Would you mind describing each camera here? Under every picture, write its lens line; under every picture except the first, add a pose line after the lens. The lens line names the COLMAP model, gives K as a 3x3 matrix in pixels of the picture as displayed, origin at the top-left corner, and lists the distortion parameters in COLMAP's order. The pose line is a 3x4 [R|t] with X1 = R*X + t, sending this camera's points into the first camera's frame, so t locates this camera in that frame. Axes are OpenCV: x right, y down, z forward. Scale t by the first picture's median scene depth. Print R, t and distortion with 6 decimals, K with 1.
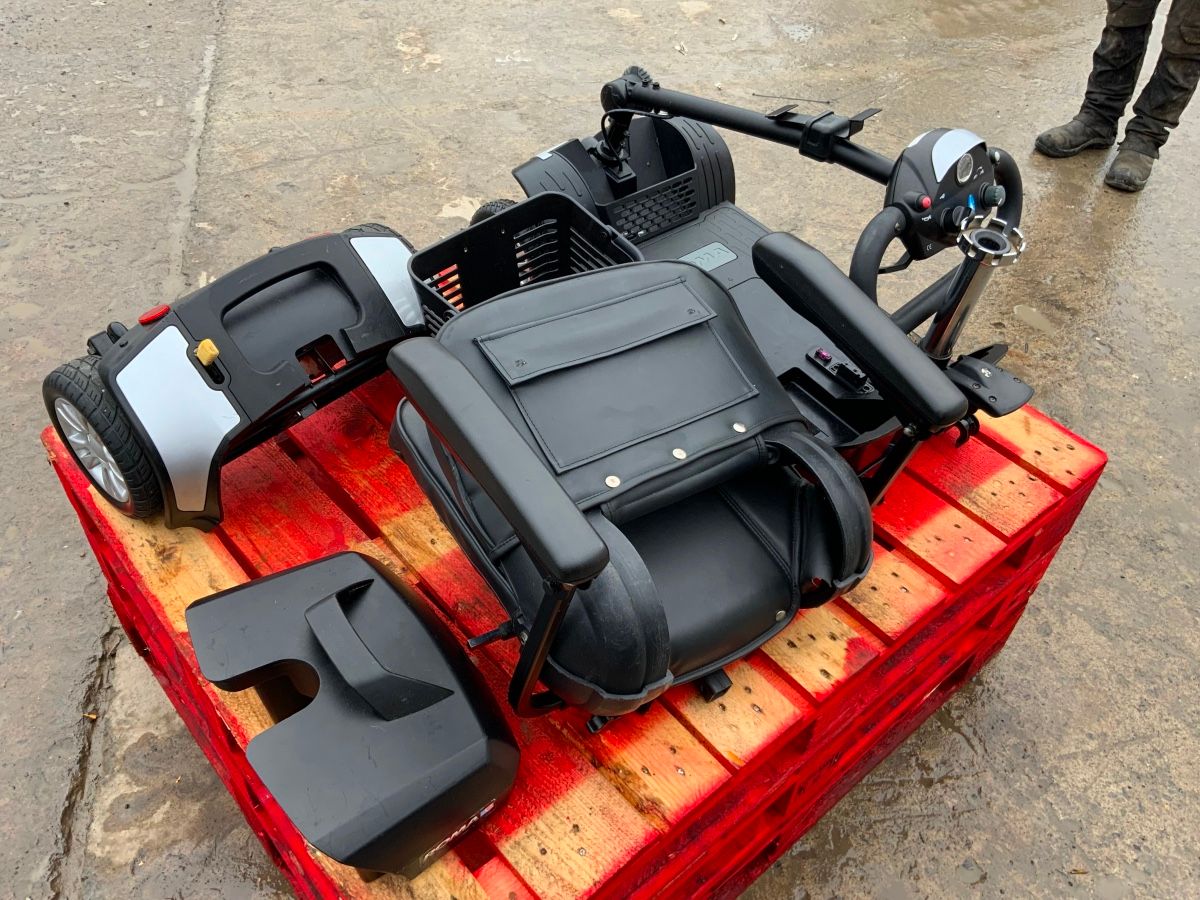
lens RADIAL K [[992.8, 0, 600.0], [0, 992.8, 450.0], [0, 0, 1]] dist [0.084130, -0.181444]
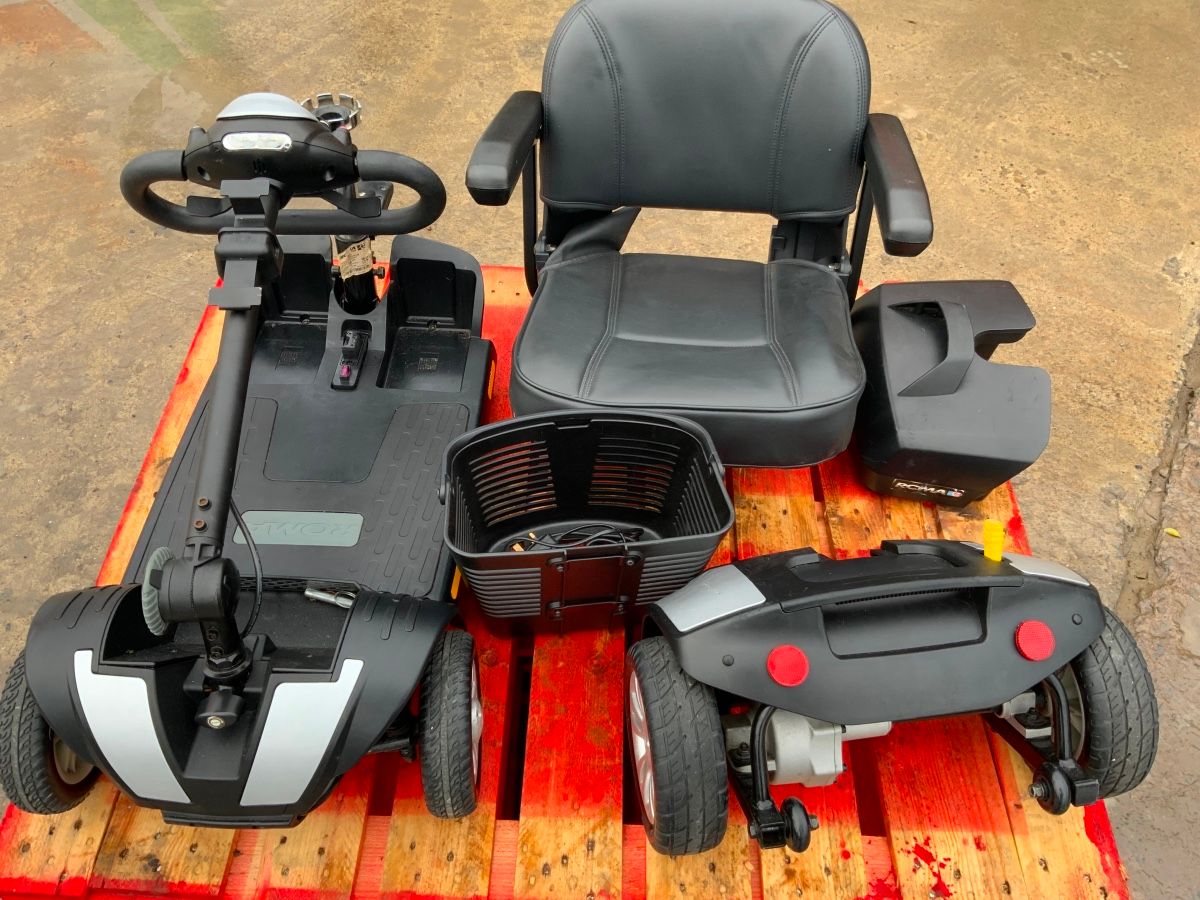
lens RADIAL K [[991.8, 0, 600.0], [0, 991.8, 450.0], [0, 0, 1]] dist [0.054650, -0.103744]
pose [[-0.740723, -0.561543, 0.368781, -0.276484], [0.416520, 0.046830, 0.907919, -0.695390], [-0.527106, 0.826121, 0.199206, 0.628155]]
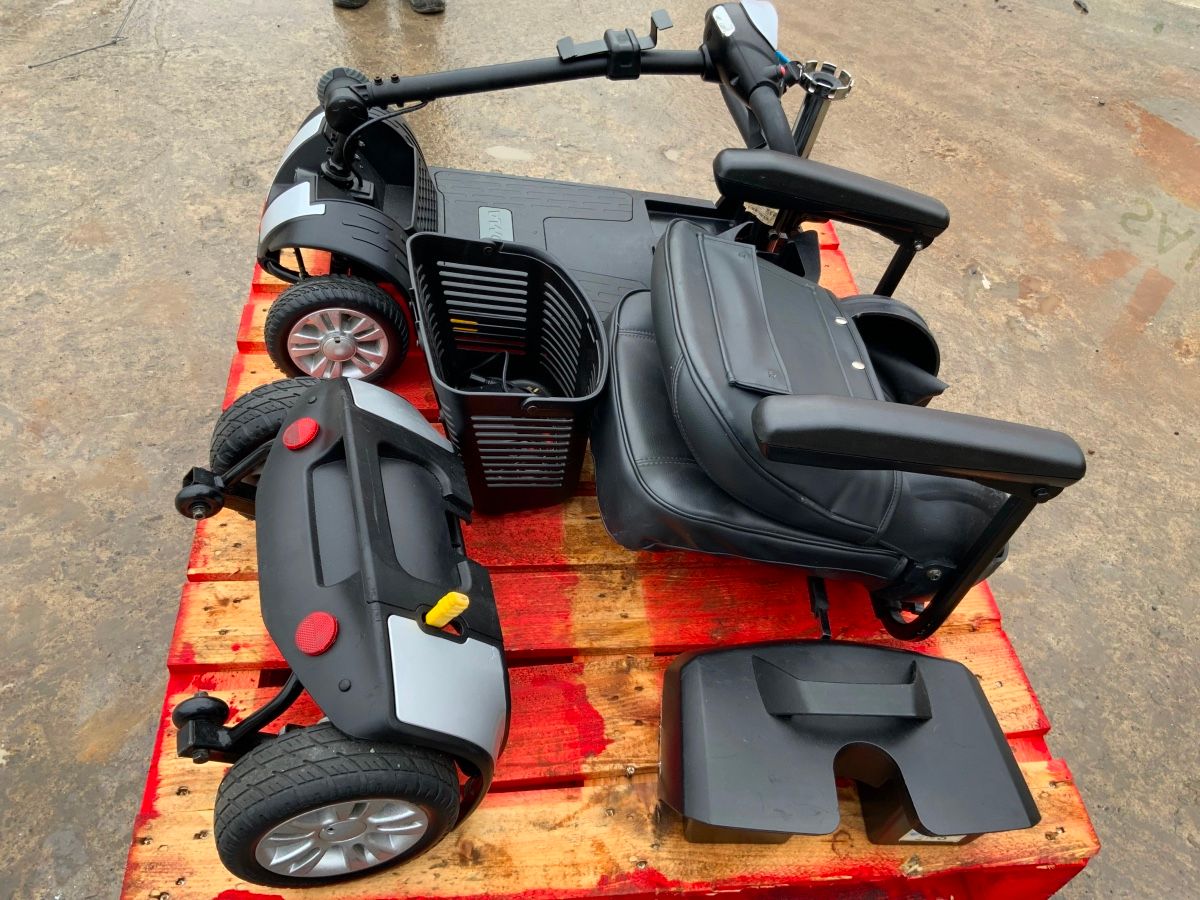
lens RADIAL K [[991.8, 0, 600.0], [0, 991.8, 450.0], [0, 0, 1]] dist [0.054650, -0.103744]
pose [[0.570421, -0.598578, 0.562427, -0.453925], [0.515178, 0.794055, 0.322595, -0.254115], [-0.639697, 0.105736, 0.761320, 0.219705]]
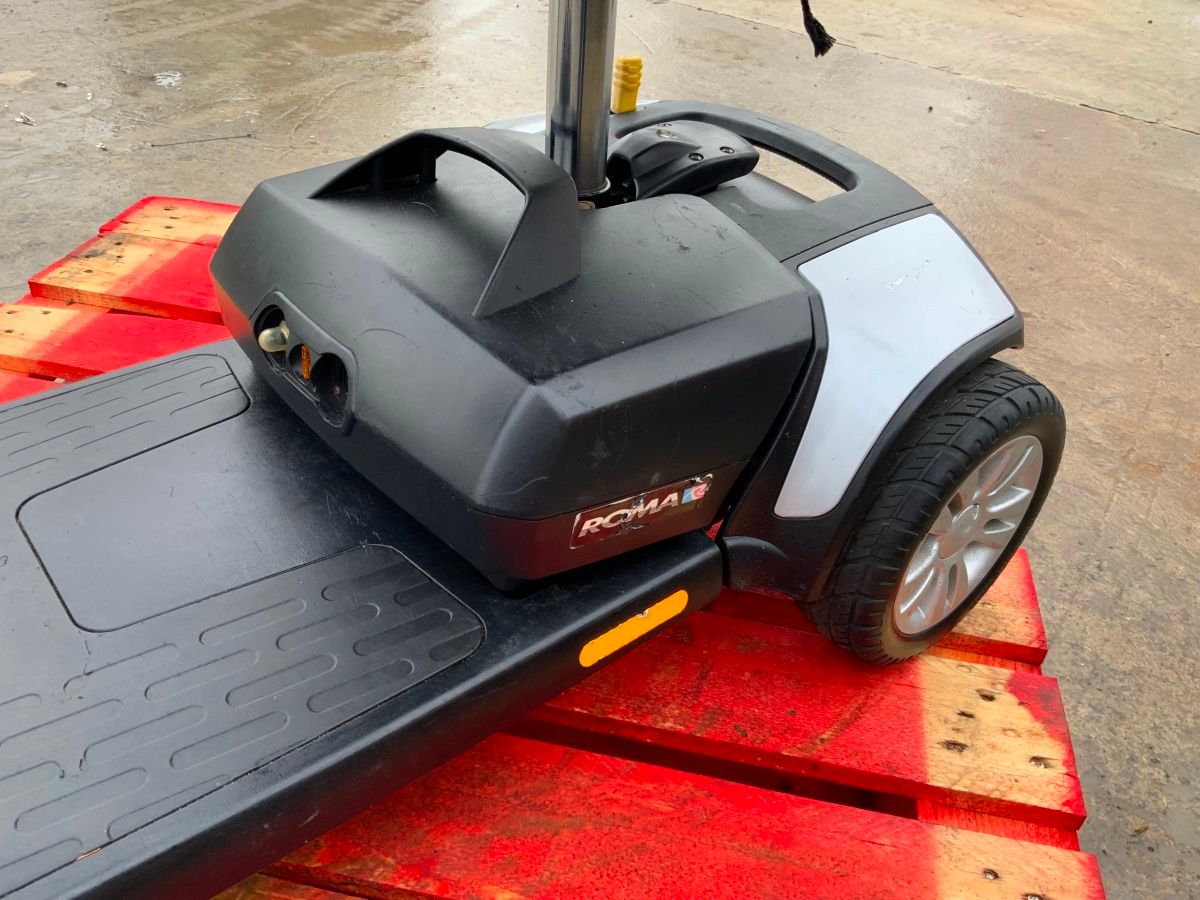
lens RADIAL K [[991.8, 0, 600.0], [0, 991.8, 450.0], [0, 0, 1]] dist [0.054650, -0.103744]
pose [[0.781332, -0.358167, 0.511112, -0.116627], [0.406423, 0.913491, 0.018844, -0.023593], [-0.473646, 0.193005, 0.859307, 0.420096]]
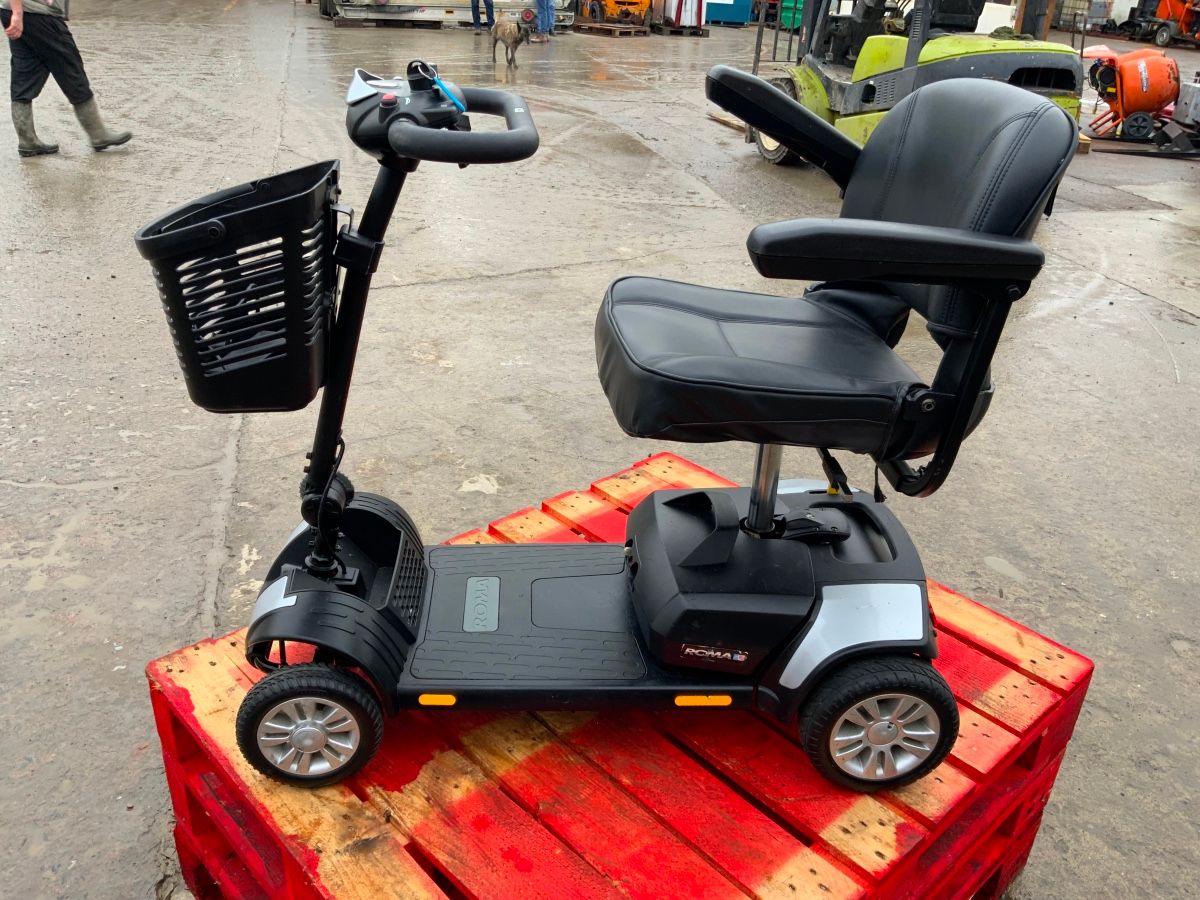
lens RADIAL K [[995.1, 0, 600.6], [0, 995.1, 452.3], [0, 0, 1]] dist [0.028681, -0.056201]
pose [[0.998919, -0.019457, 0.042209, -0.080480], [0.030798, 0.957252, -0.287611, 0.072271], [-0.034809, 0.288601, 0.956817, -0.112360]]
